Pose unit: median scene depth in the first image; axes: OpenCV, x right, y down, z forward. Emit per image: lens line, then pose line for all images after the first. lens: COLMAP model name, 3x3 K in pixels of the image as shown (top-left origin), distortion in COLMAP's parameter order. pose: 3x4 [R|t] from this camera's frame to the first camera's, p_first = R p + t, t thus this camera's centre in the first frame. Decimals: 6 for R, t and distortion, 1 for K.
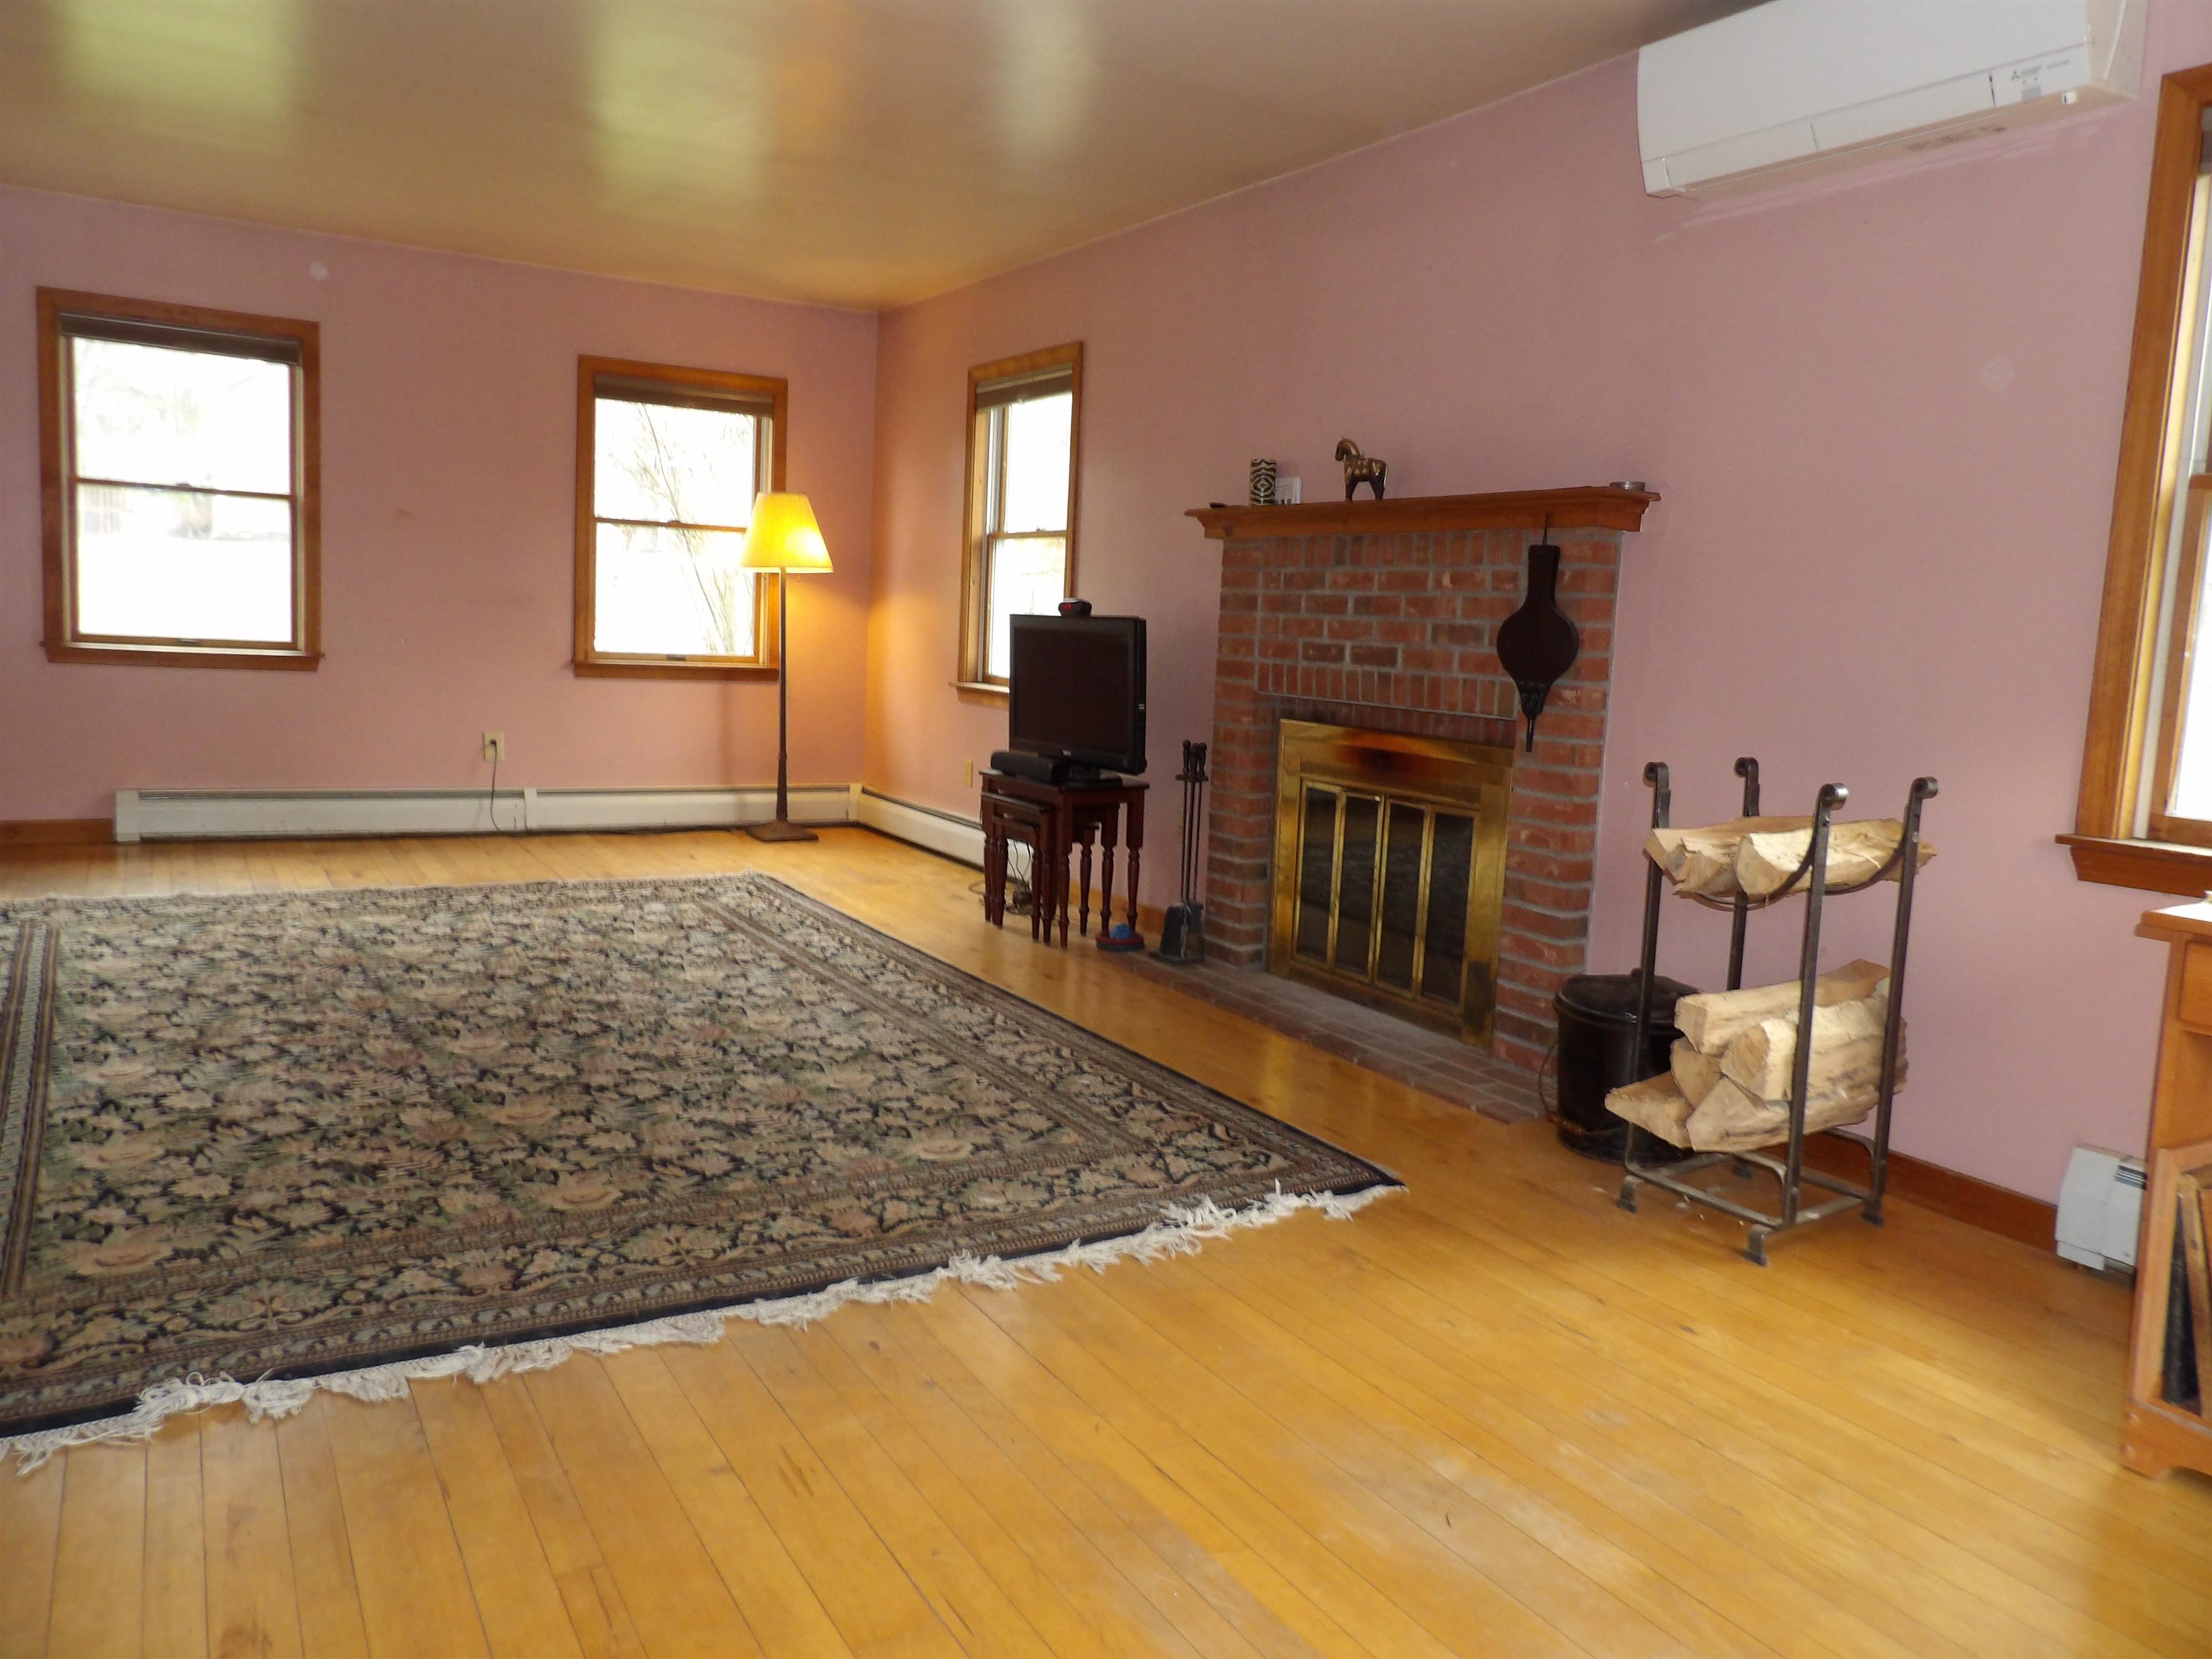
lens RADIAL K [[1615.2, 0, 1086.9], [0, 1615.2, 771.6], [0, 0, 1]] dist [-0.036946, 0.084627]
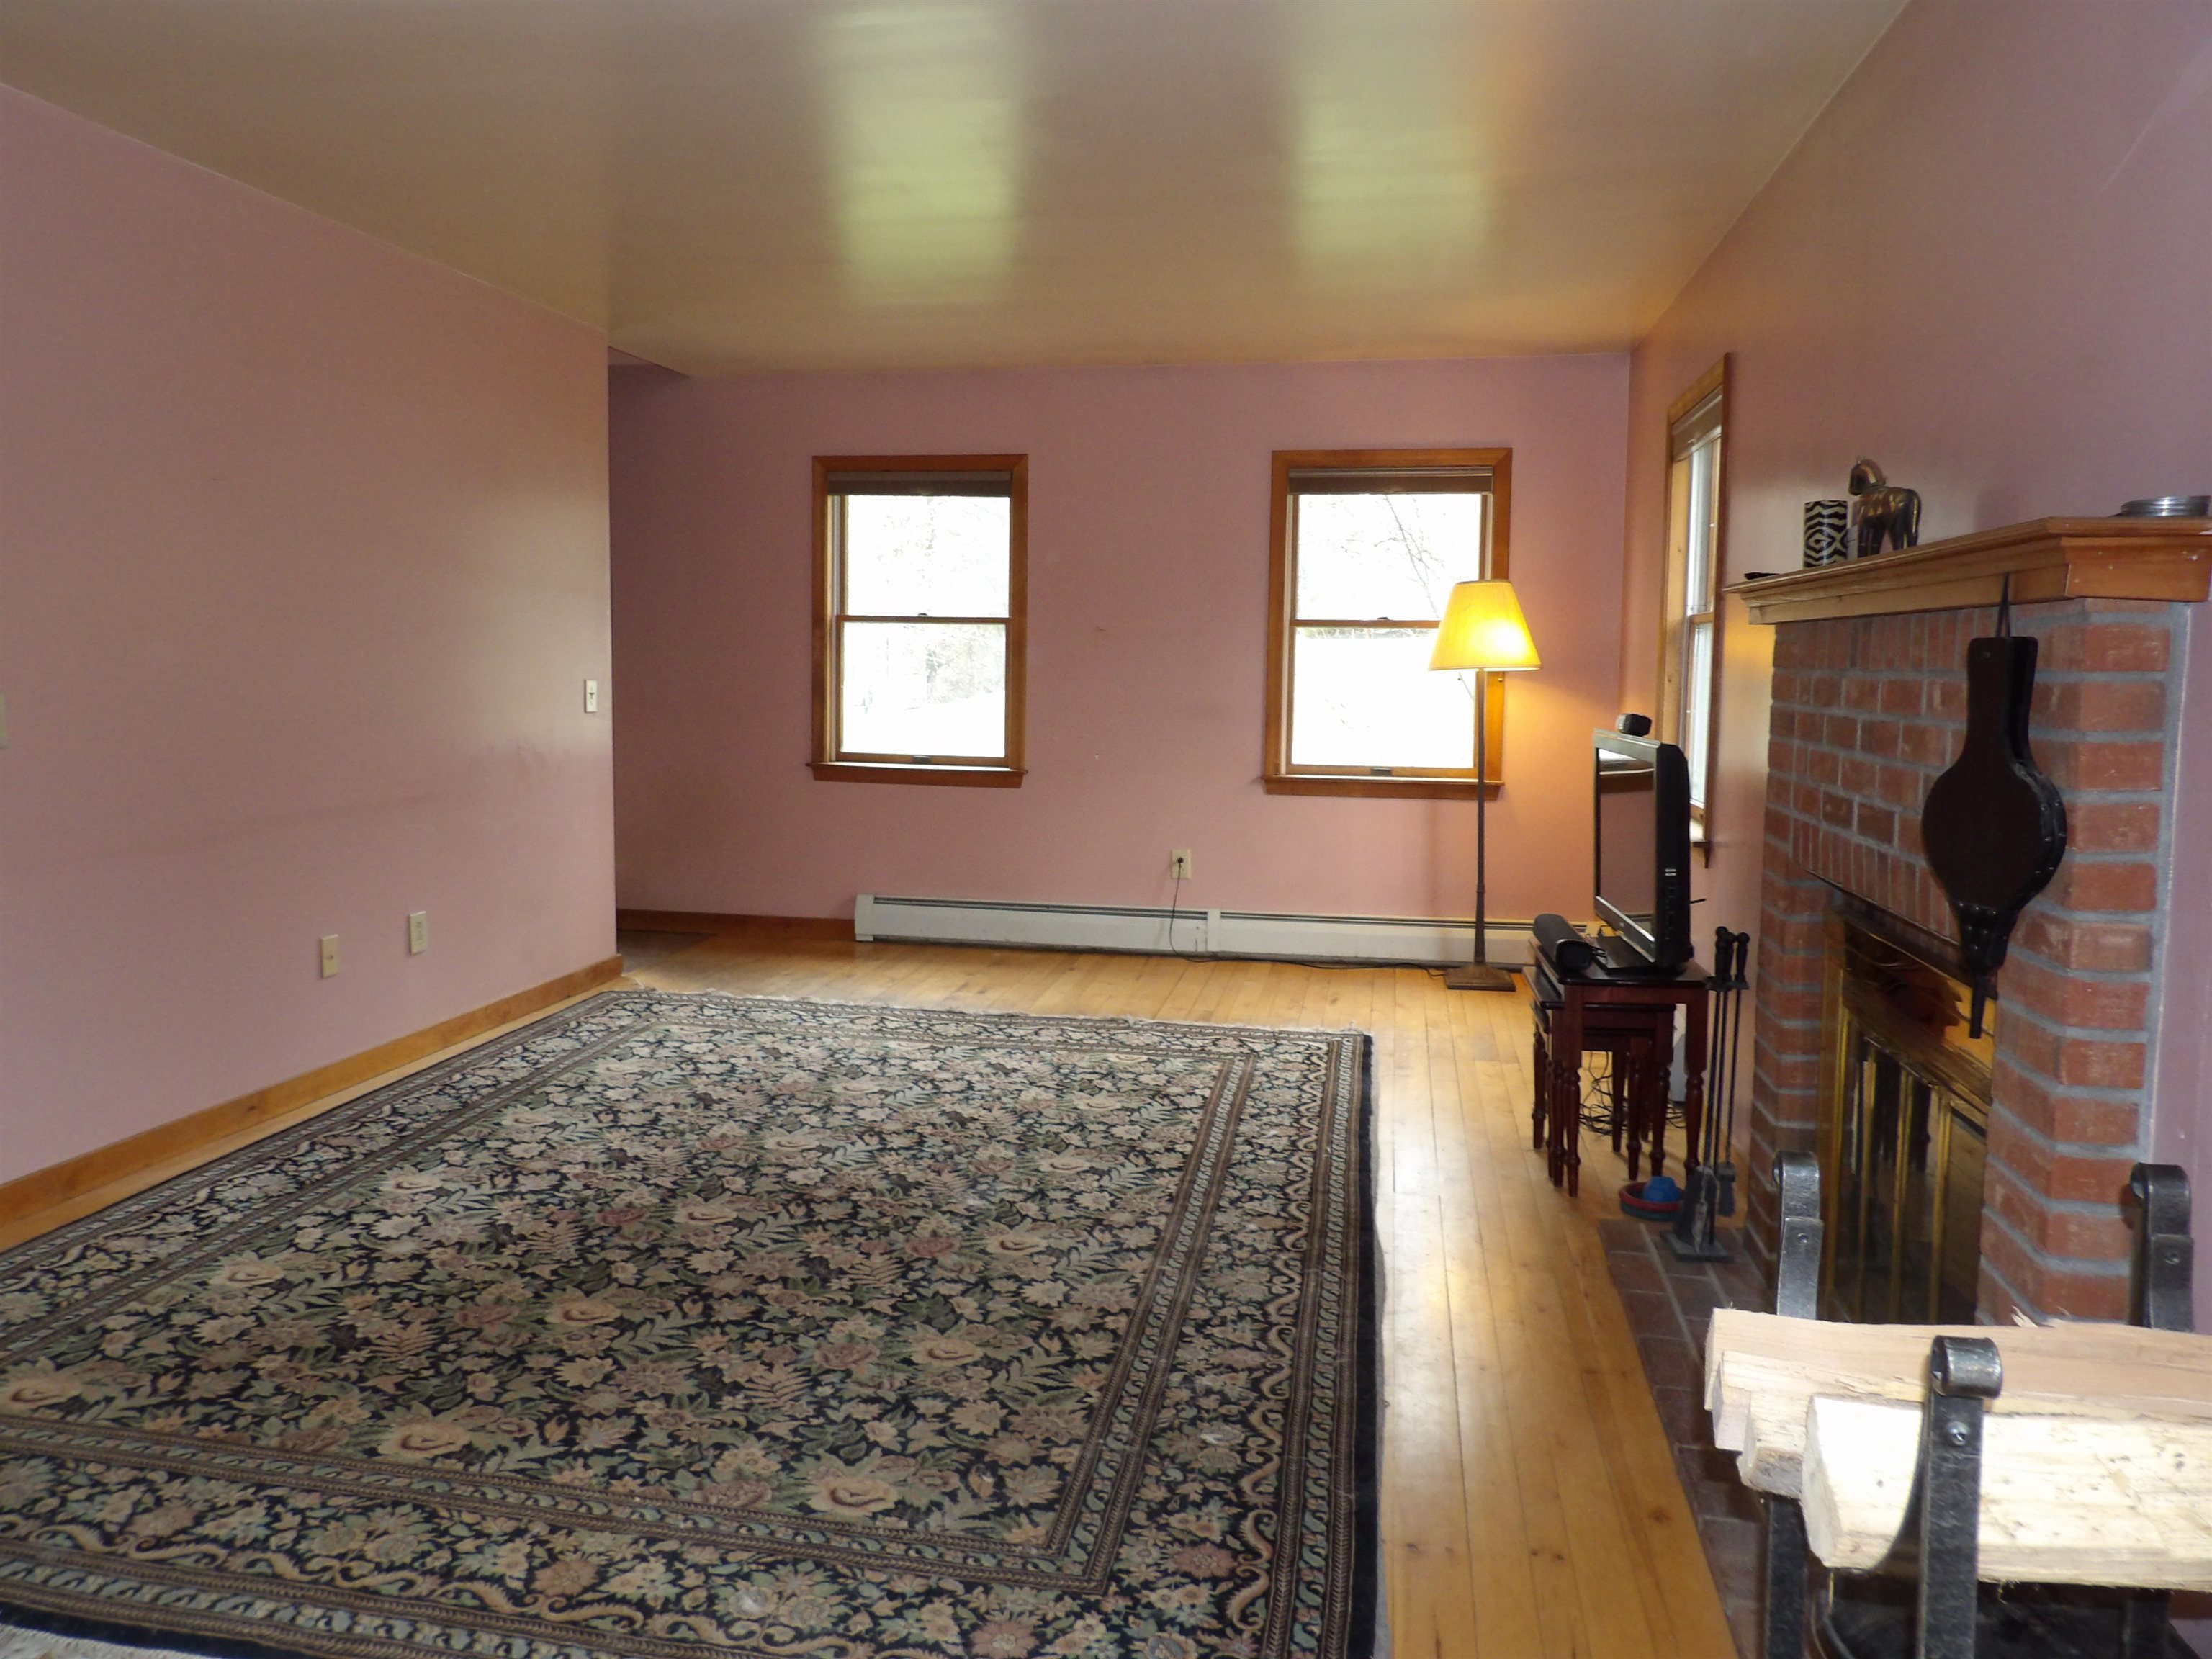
lens RADIAL K [[1573.5, 0, 1081.3], [0, 1573.5, 795.4], [0, 0, 1]] dist [-0.068053, 0.086160]
pose [[0.733329, 0.018060, -0.679634, 0.399428], [-0.037268, 0.999212, -0.013661, -0.072114], [0.678852, 0.035346, 0.733424, 0.445526]]
